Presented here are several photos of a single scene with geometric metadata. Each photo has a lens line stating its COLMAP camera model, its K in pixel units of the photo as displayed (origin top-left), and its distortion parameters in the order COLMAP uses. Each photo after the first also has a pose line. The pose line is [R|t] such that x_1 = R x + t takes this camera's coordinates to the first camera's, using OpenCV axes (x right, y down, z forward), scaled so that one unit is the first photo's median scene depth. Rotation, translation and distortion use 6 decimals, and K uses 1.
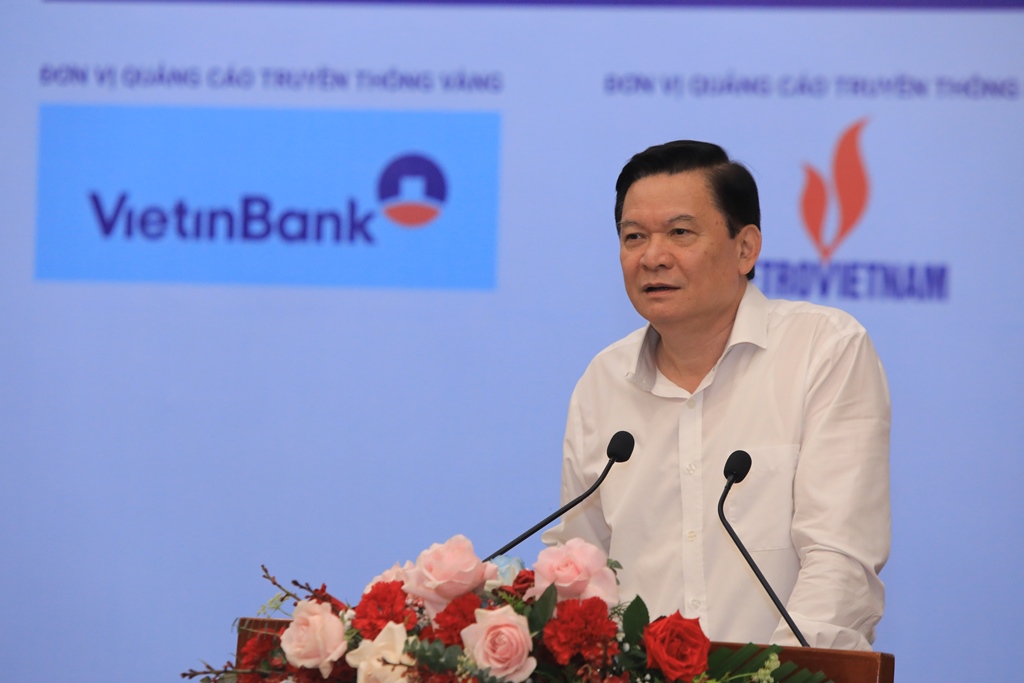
lens RADIAL K [[5328.5, 0, 512.0], [0, 5328.5, 341.5], [0, 0, 1]] dist [1.270392, 2.050995]
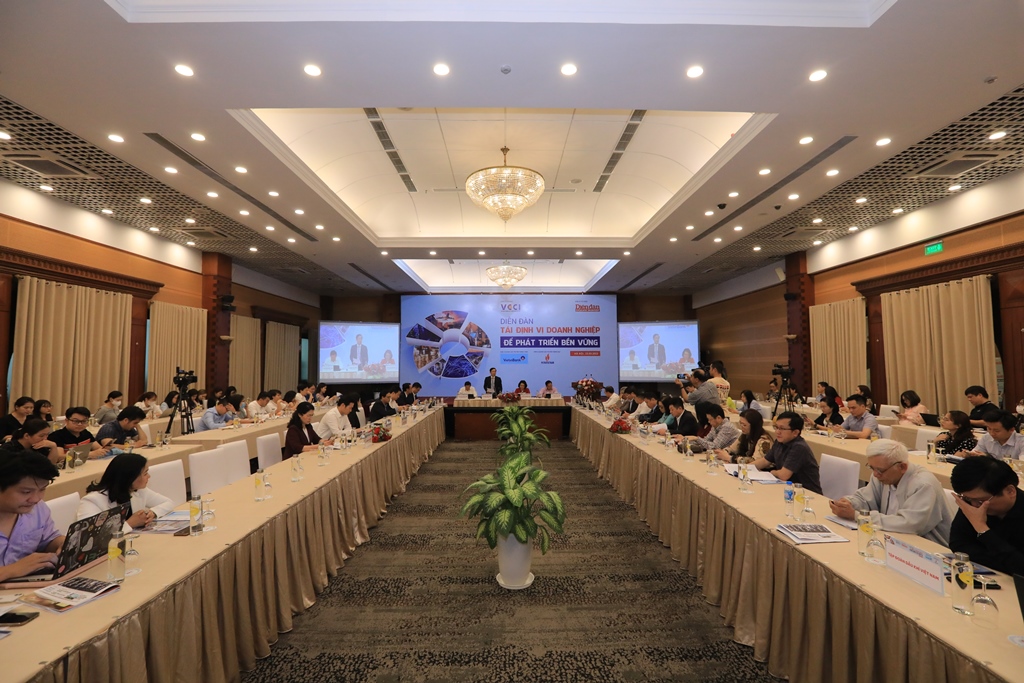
lens RADIAL K [[480.8, 0, 511.3], [0, 480.8, 341.4], [0, 0, 1]] dist [-0.057916, 0.026685]
pose [[0.973096, -0.019202, 0.229600, -0.411715], [0.026563, 0.999226, -0.029011, -0.038123], [-0.228866, 0.034330, 0.972852, -0.511893]]
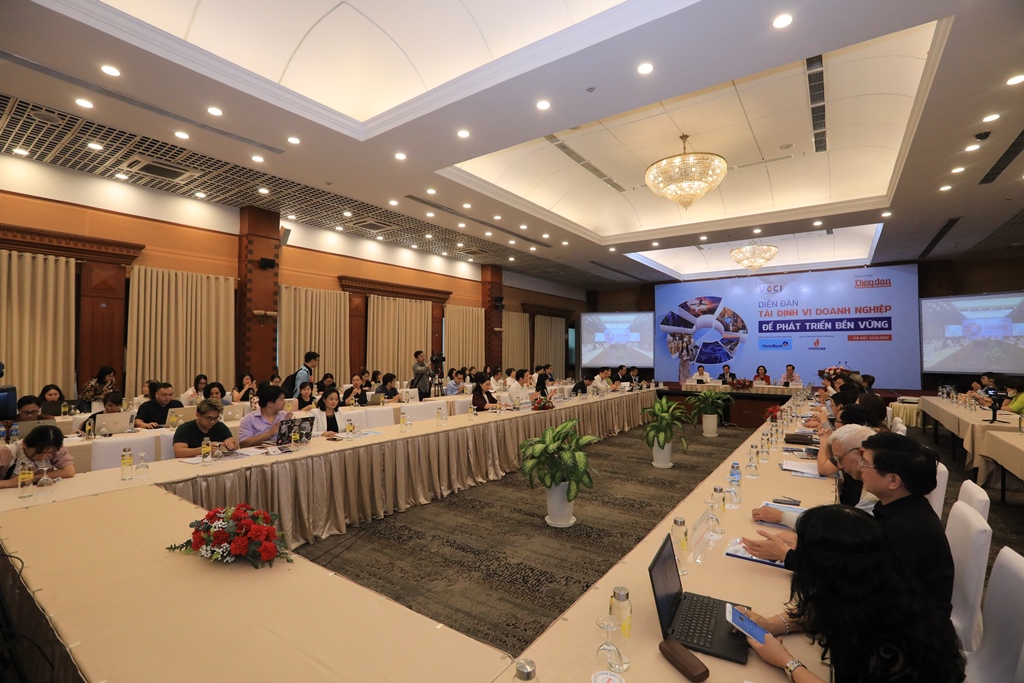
lens RADIAL K [[463.8, 0, 512.0], [0, 463.8, 341.5], [0, 0, 1]] dist [-0.067132, 0.031844]
pose [[0.919972, -0.035318, -0.390390, -0.238267], [0.029003, 0.999336, -0.022060, -0.028617], [0.390910, 0.008972, 0.920385, -0.558266]]
